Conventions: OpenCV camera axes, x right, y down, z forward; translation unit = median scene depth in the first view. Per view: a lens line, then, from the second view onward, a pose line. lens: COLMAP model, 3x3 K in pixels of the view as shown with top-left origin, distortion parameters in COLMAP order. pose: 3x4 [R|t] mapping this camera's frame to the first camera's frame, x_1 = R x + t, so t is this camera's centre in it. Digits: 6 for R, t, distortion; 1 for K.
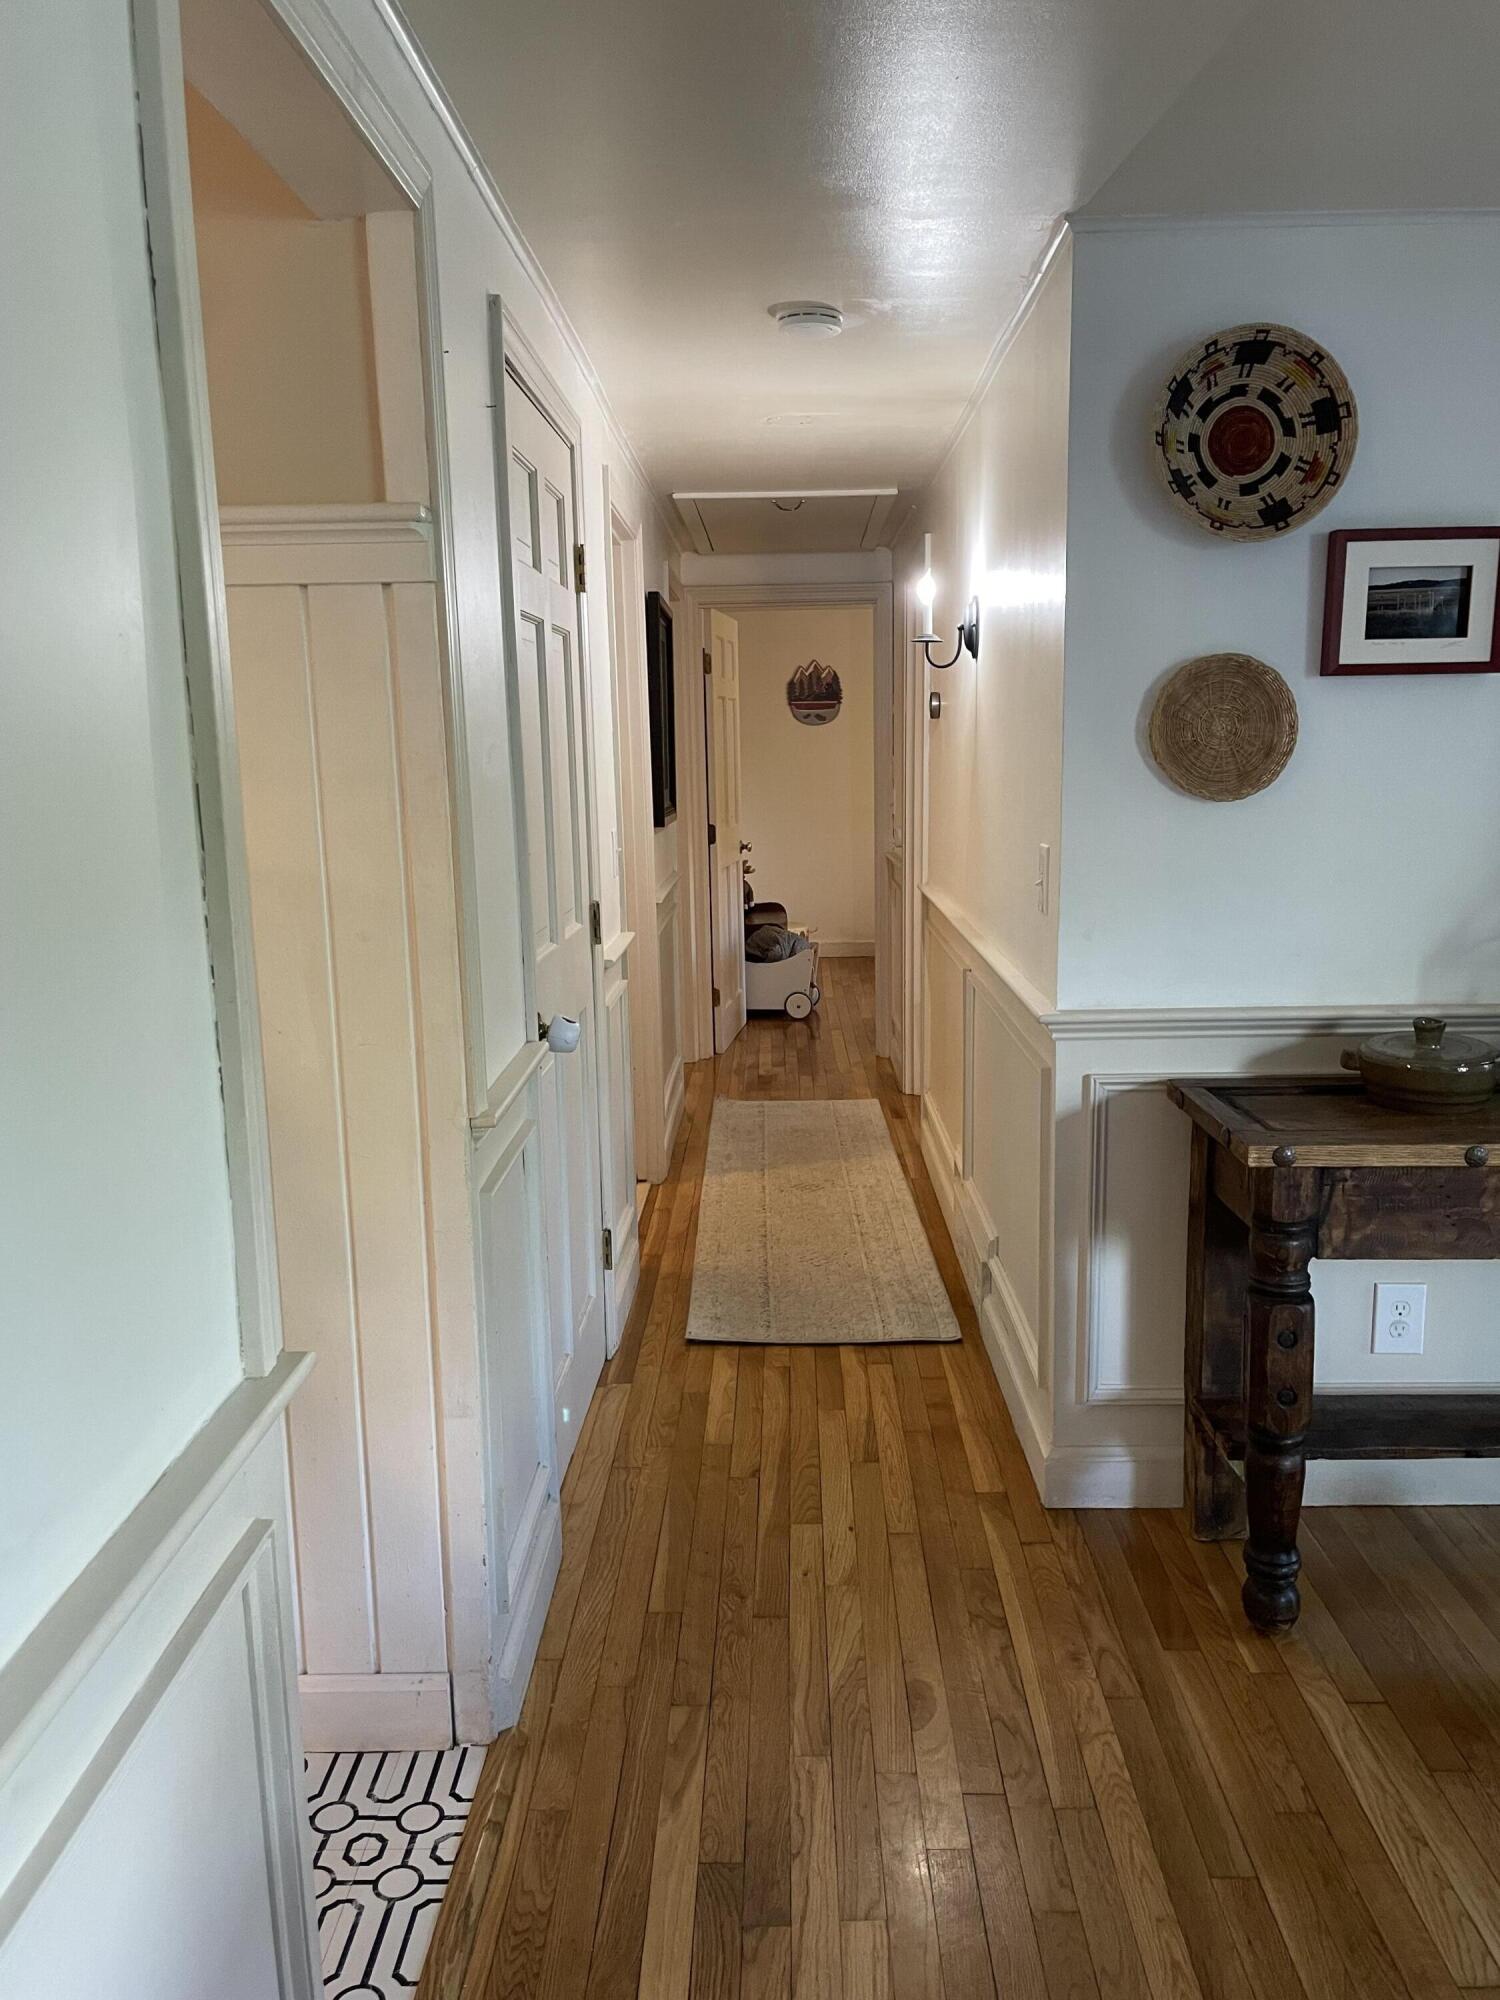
lens RADIAL K [[1516.7, 0, 750.8], [0, 1516.7, 1002.3], [0, 0, 1]] dist [0.016986, -0.009917]
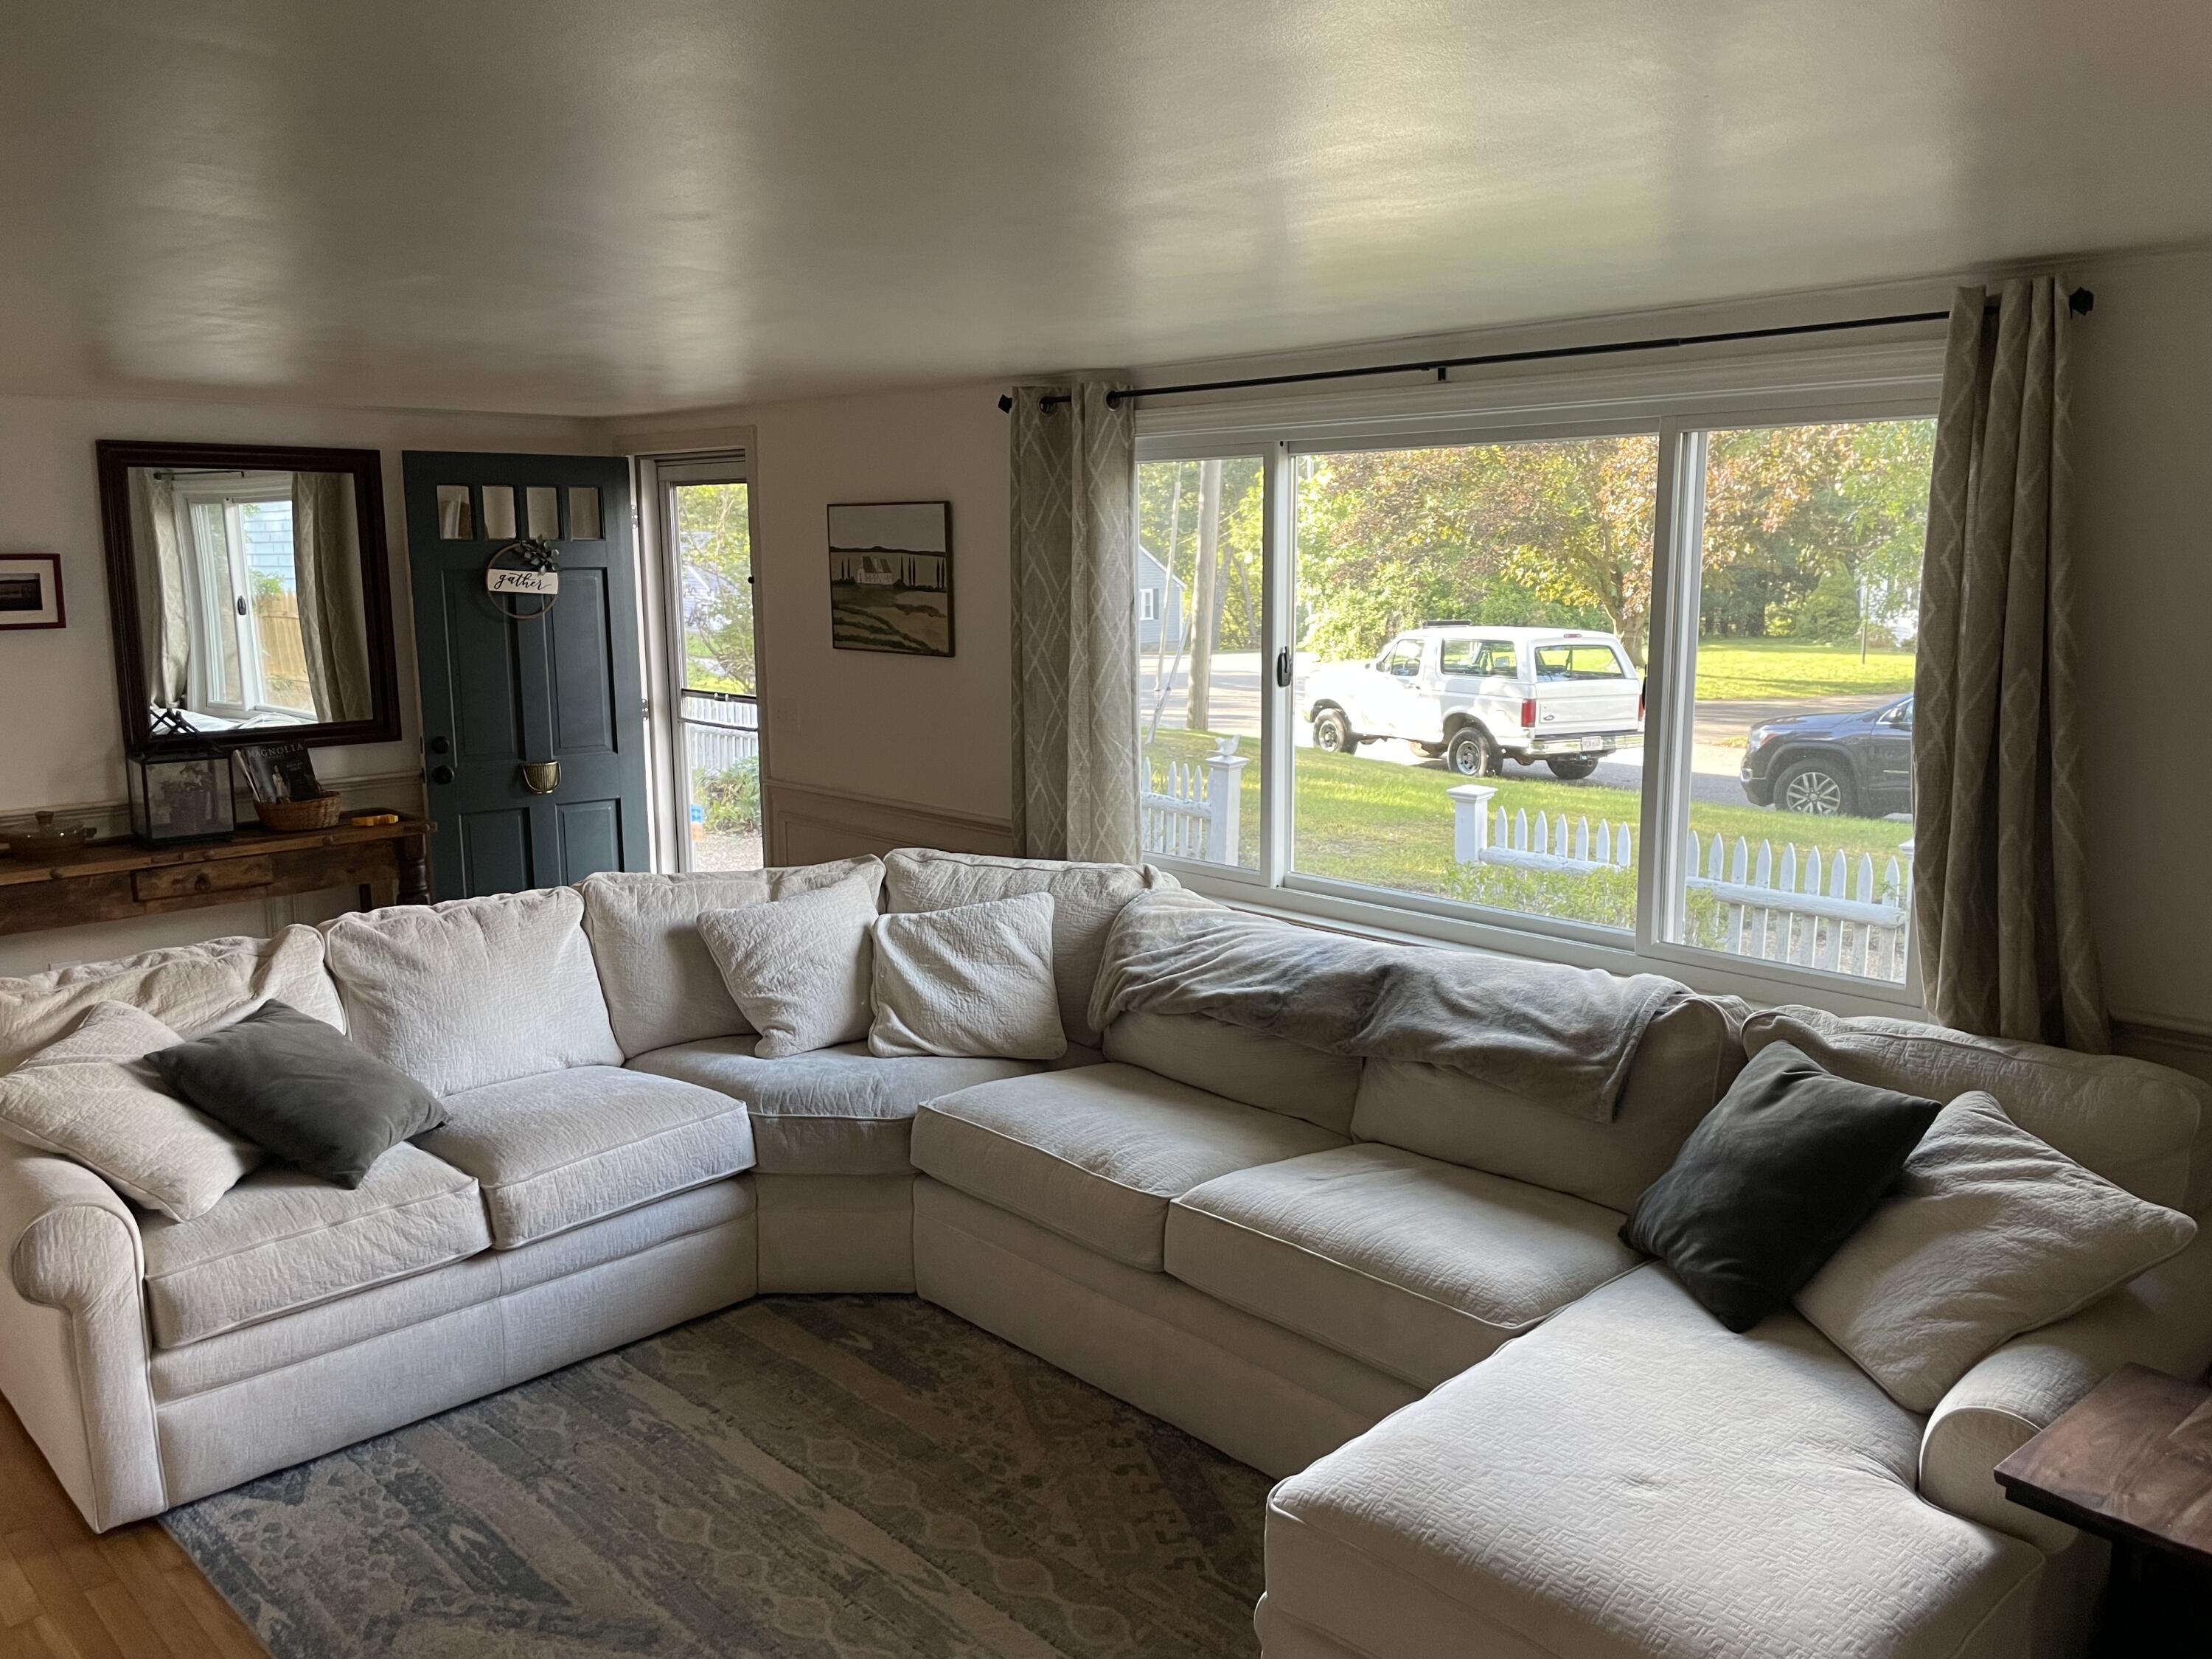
lens RADIAL K [[1677.5, 0, 1106.0], [0, 1677.5, 830.9], [0, 0, 1]] dist [0.016986, -0.009917]
pose [[0.701381, -0.106513, 0.704784, -0.108703], [0.118673, 0.992421, 0.031883, 0.124371], [-0.702838, 0.061277, 0.708705, -1.414711]]
